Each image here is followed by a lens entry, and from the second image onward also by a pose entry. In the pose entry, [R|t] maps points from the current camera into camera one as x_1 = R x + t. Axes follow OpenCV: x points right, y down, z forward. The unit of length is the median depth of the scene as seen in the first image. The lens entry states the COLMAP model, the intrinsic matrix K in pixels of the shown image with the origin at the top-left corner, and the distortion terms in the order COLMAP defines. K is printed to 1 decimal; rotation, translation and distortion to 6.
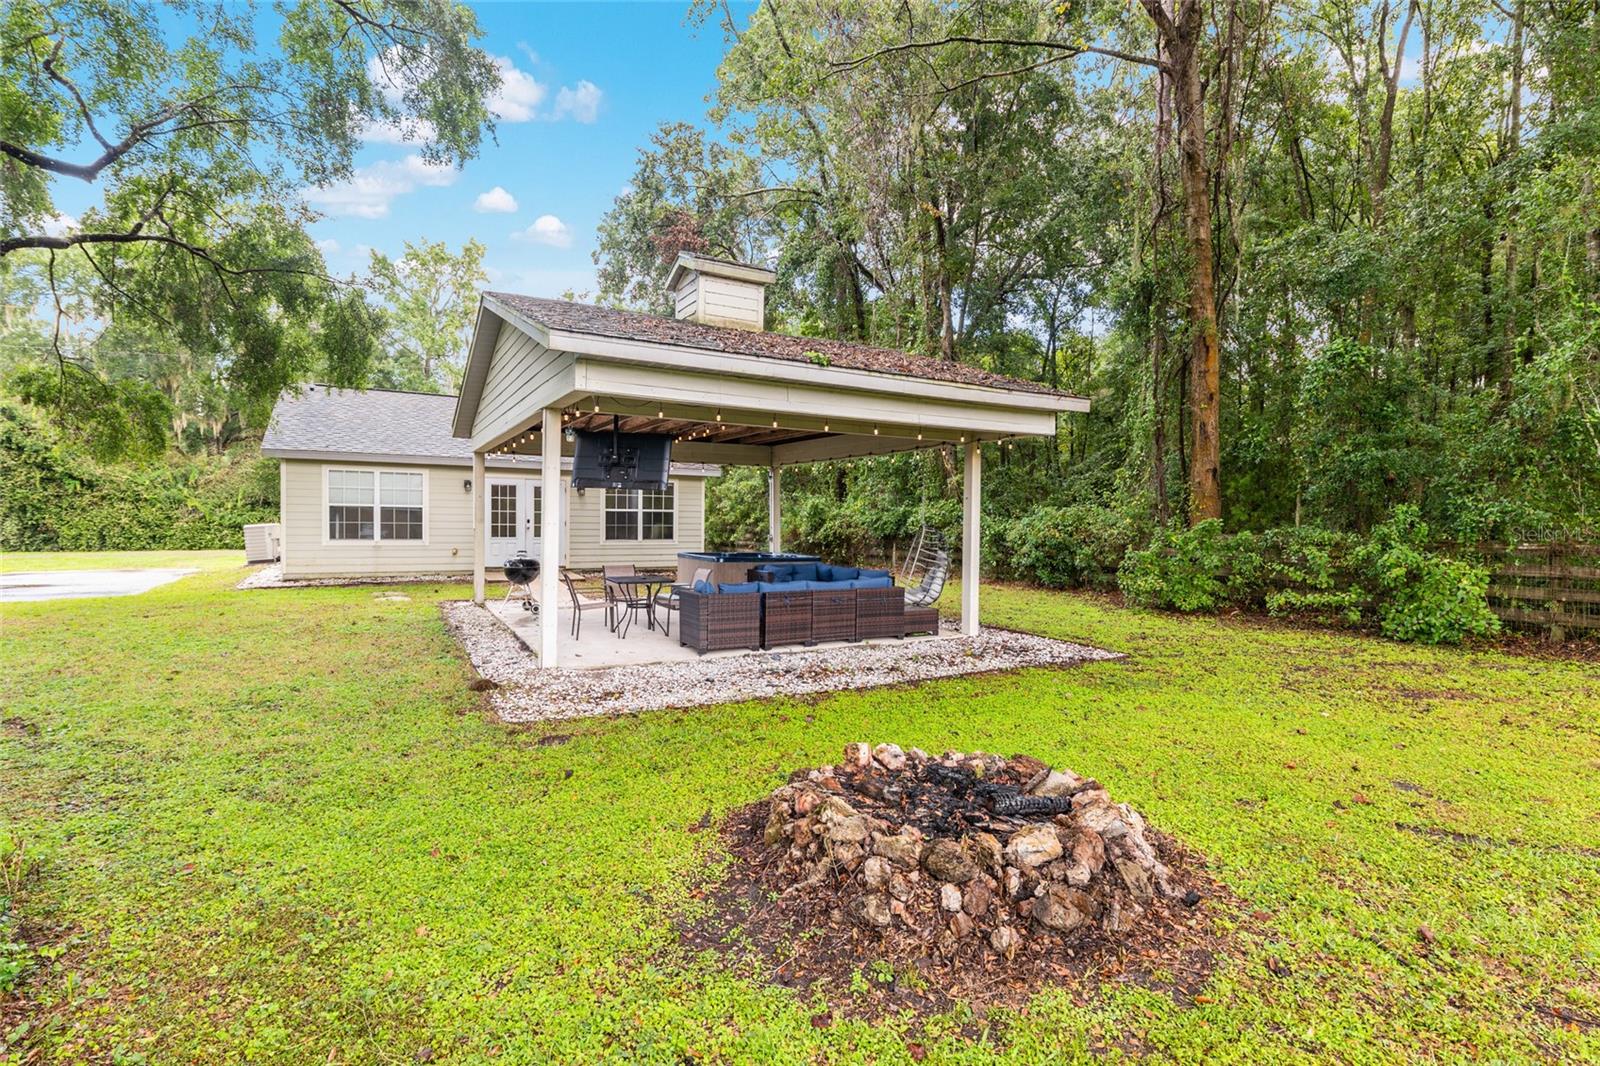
lens RADIAL K [[757.0, 0, 800.0], [0, 757.0, 533.0], [0, 0, 1]] dist [-0.000211, 0.000034]
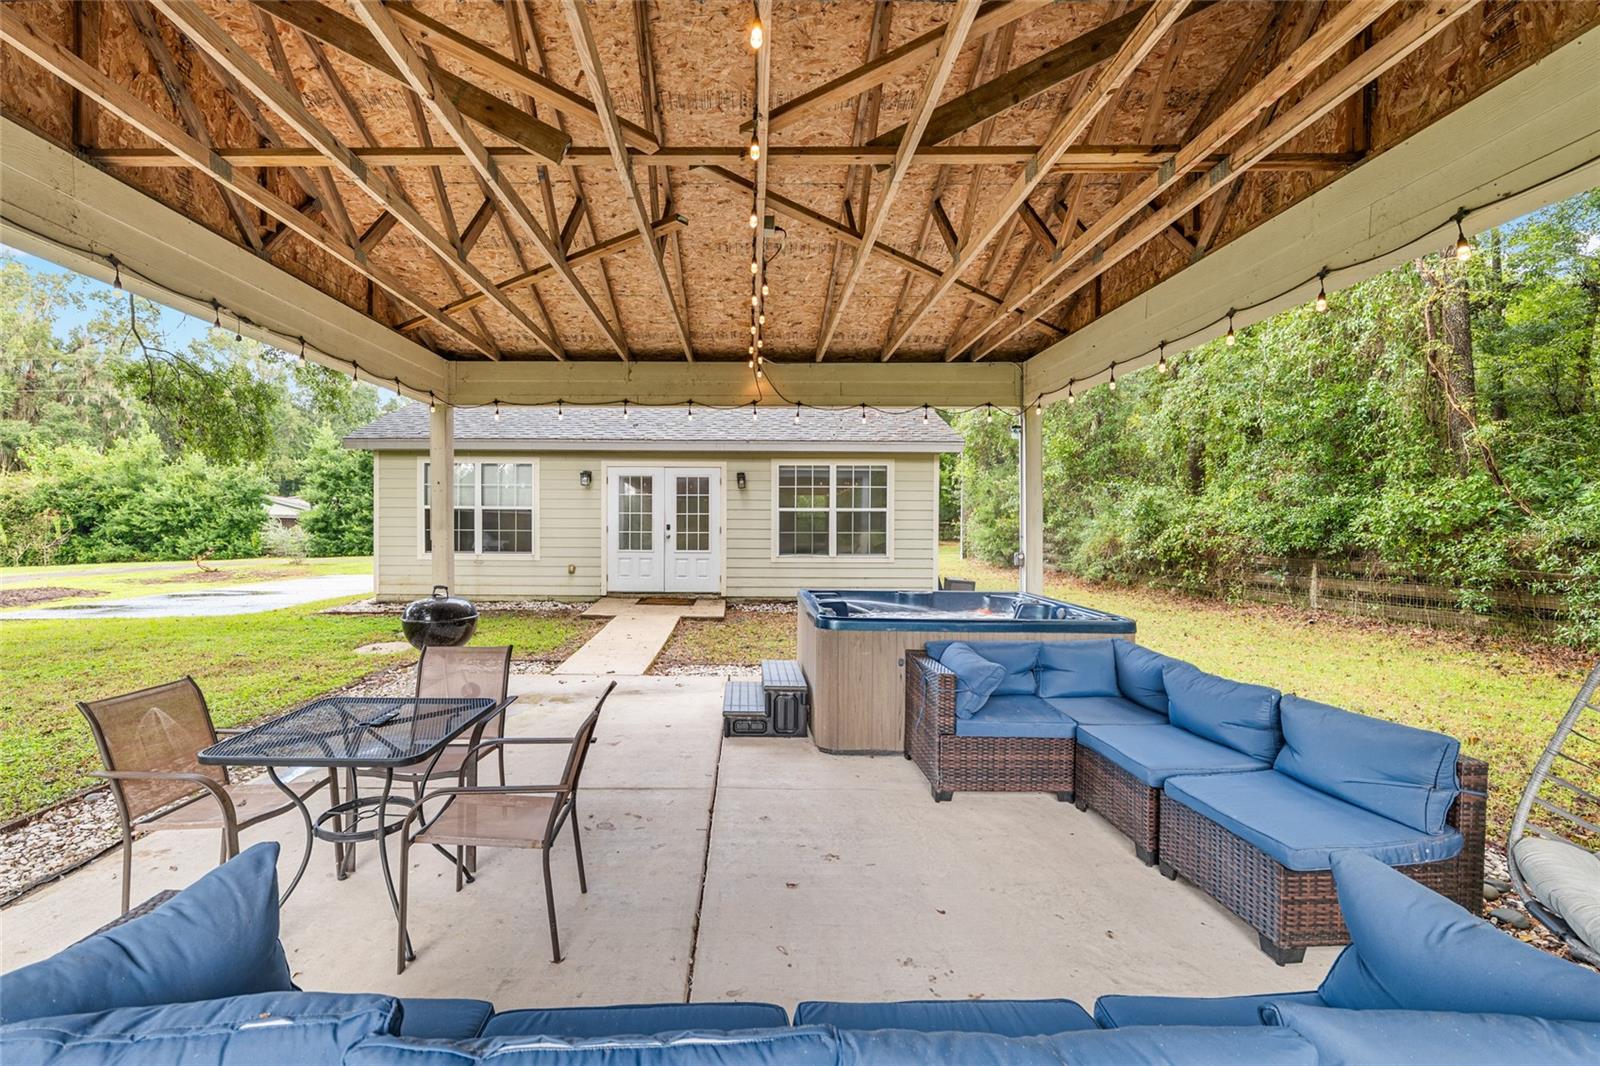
lens RADIAL K [[627.6, 0, 800.0], [0, 627.6, 533.0], [0, 0, 1]] dist [0.000761, 0.000081]
pose [[0.873836, -0.001823, -0.486217, 0.023117], [-0.001995, 0.999971, -0.007334, -0.005002], [0.486216, 0.007378, 0.873807, 0.444555]]
